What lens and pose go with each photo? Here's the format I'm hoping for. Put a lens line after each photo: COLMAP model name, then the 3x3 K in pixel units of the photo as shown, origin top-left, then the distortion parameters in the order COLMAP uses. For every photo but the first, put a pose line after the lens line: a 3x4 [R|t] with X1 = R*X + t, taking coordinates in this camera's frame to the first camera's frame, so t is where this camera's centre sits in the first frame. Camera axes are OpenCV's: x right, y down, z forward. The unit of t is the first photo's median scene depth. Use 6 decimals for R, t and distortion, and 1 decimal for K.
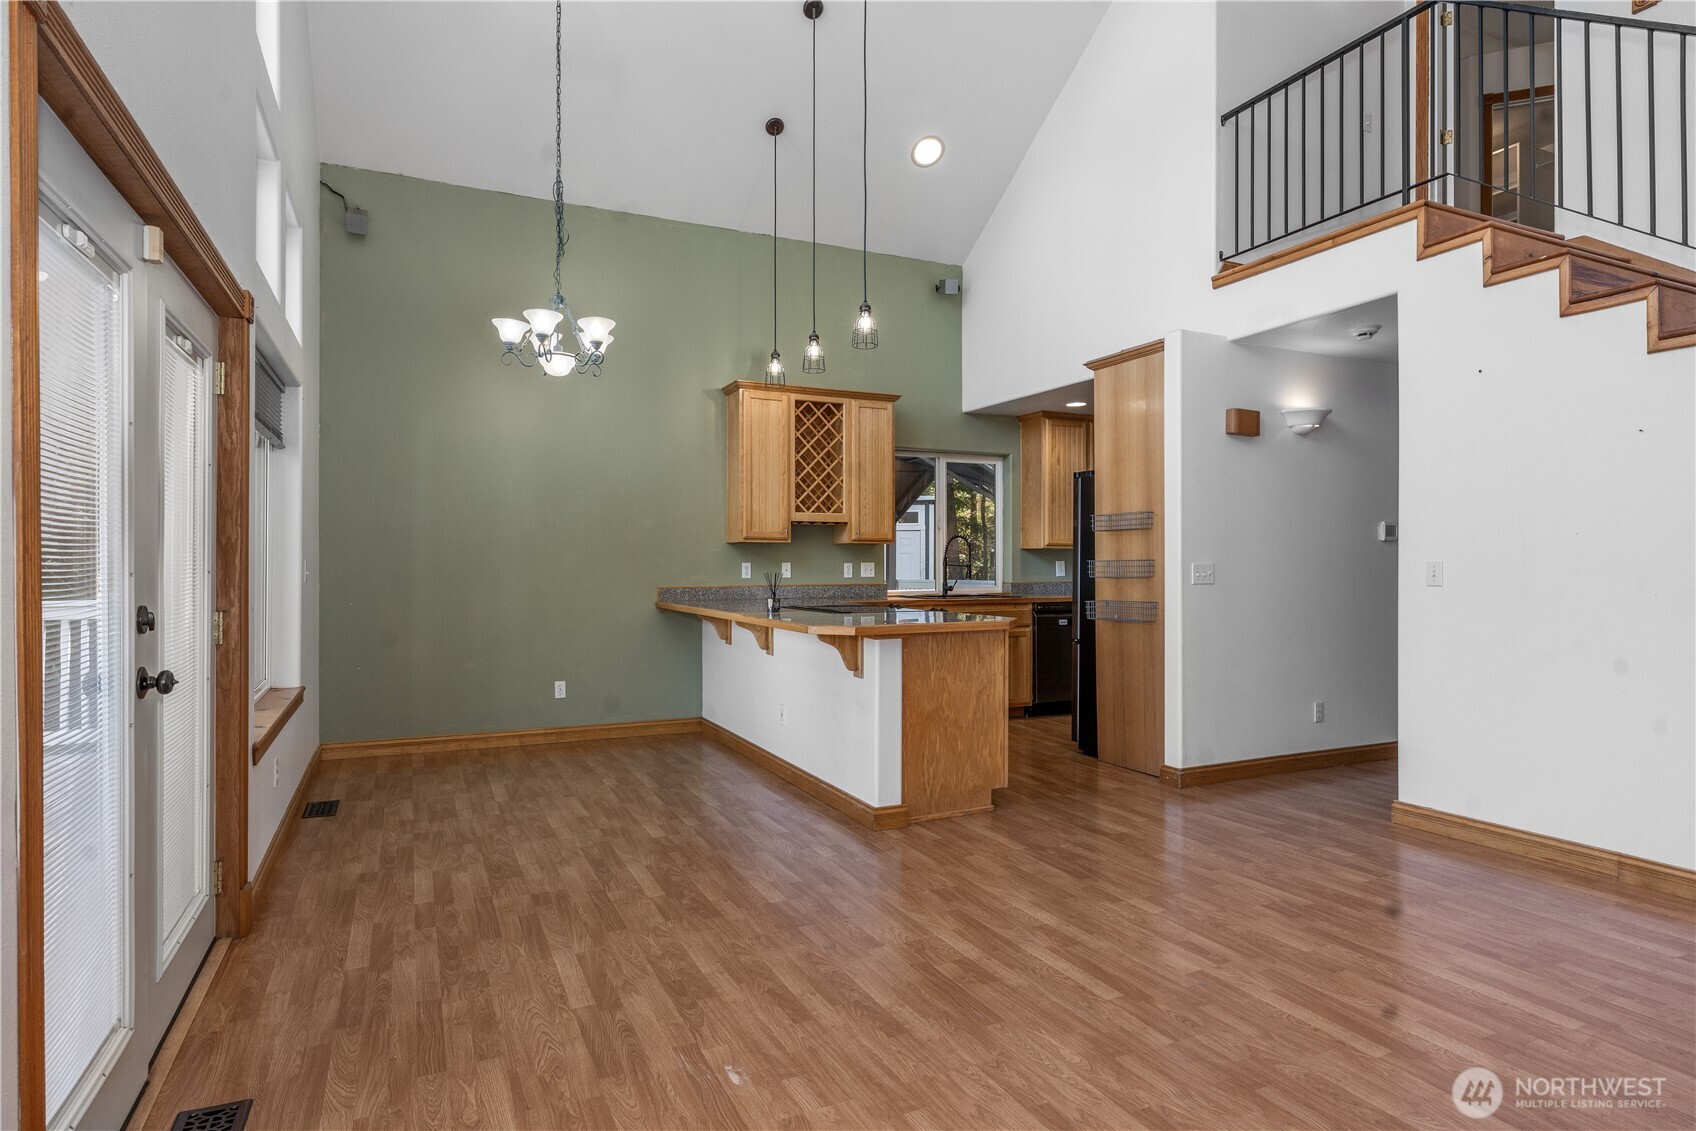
lens RADIAL K [[927.1, 0, 847.9], [0, 927.1, 560.3], [0, 0, 1]] dist [0.001548, 0.000620]
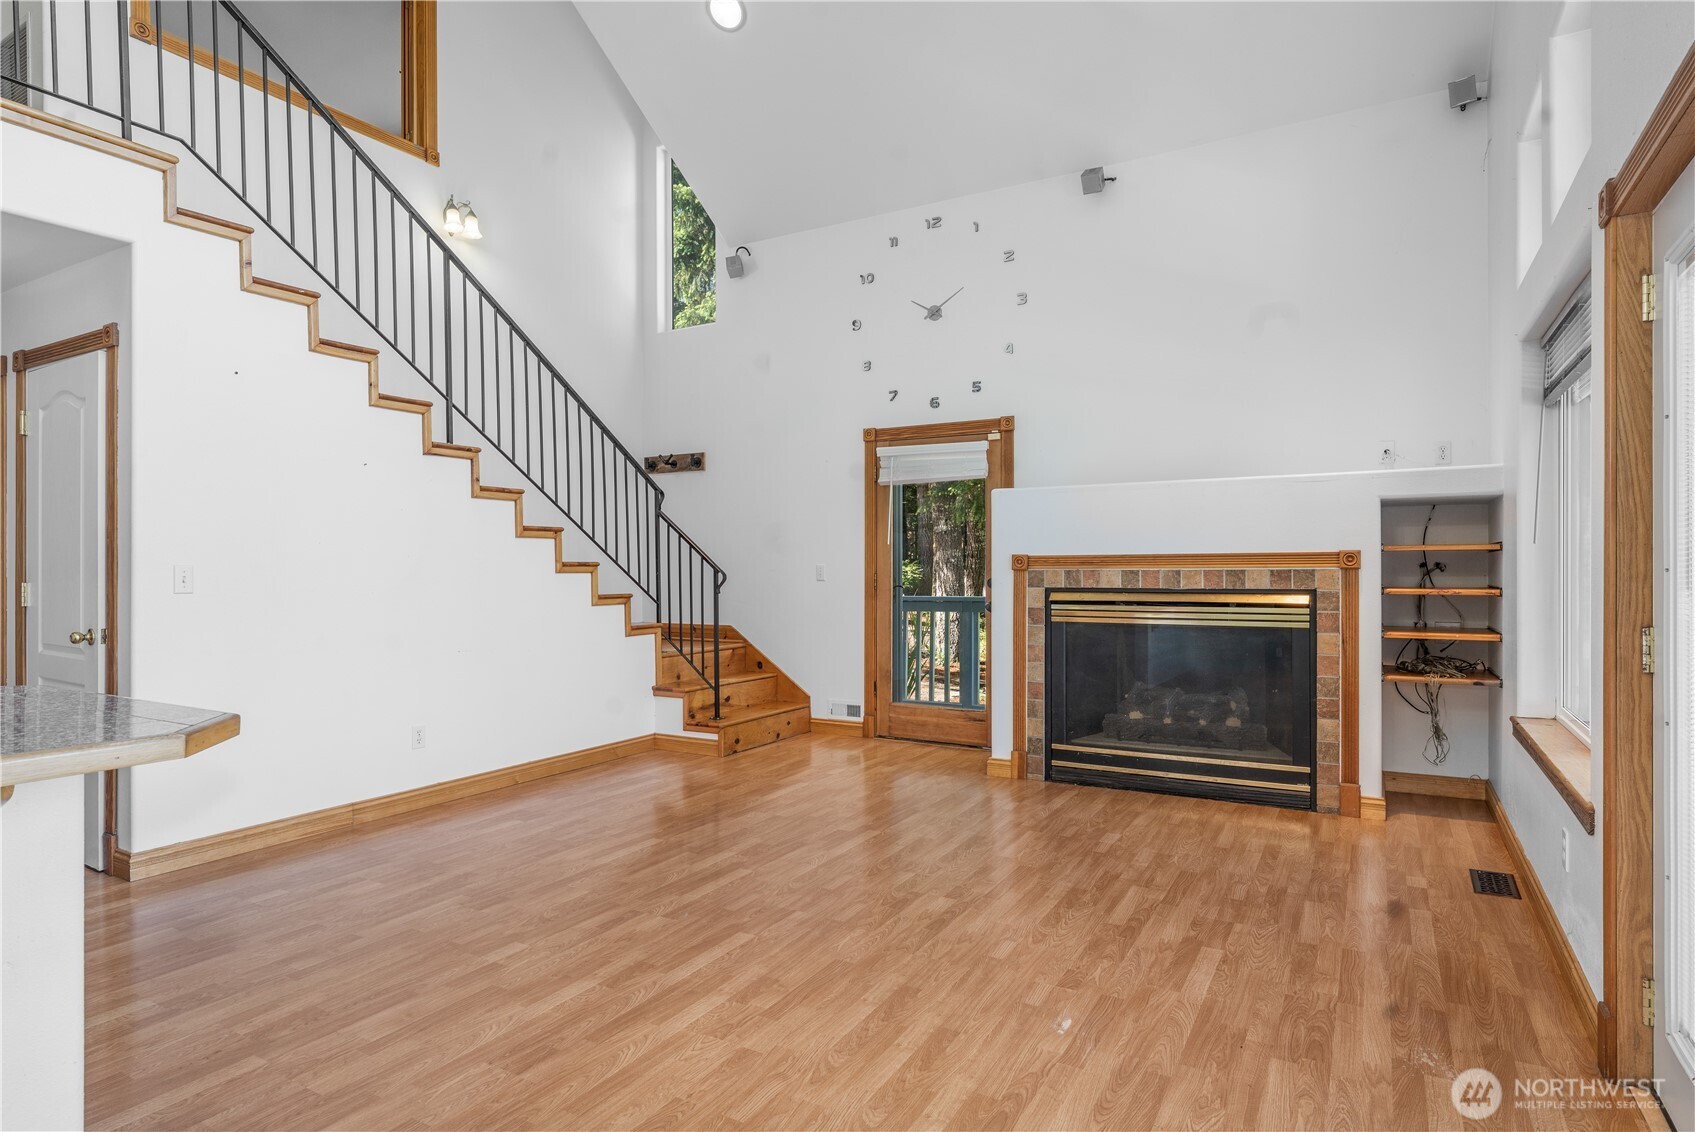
lens RADIAL K [[926.5, 0, 832.2], [0, 926.5, 597.6], [0, 0, 1]] dist [0.001548, 0.000620]
pose [[-0.563025, -0.019716, 0.826205, -0.707491], [-0.001912, 0.999744, 0.022555, 0.013914], [-0.826438, 0.011119, -0.562918, 1.497134]]
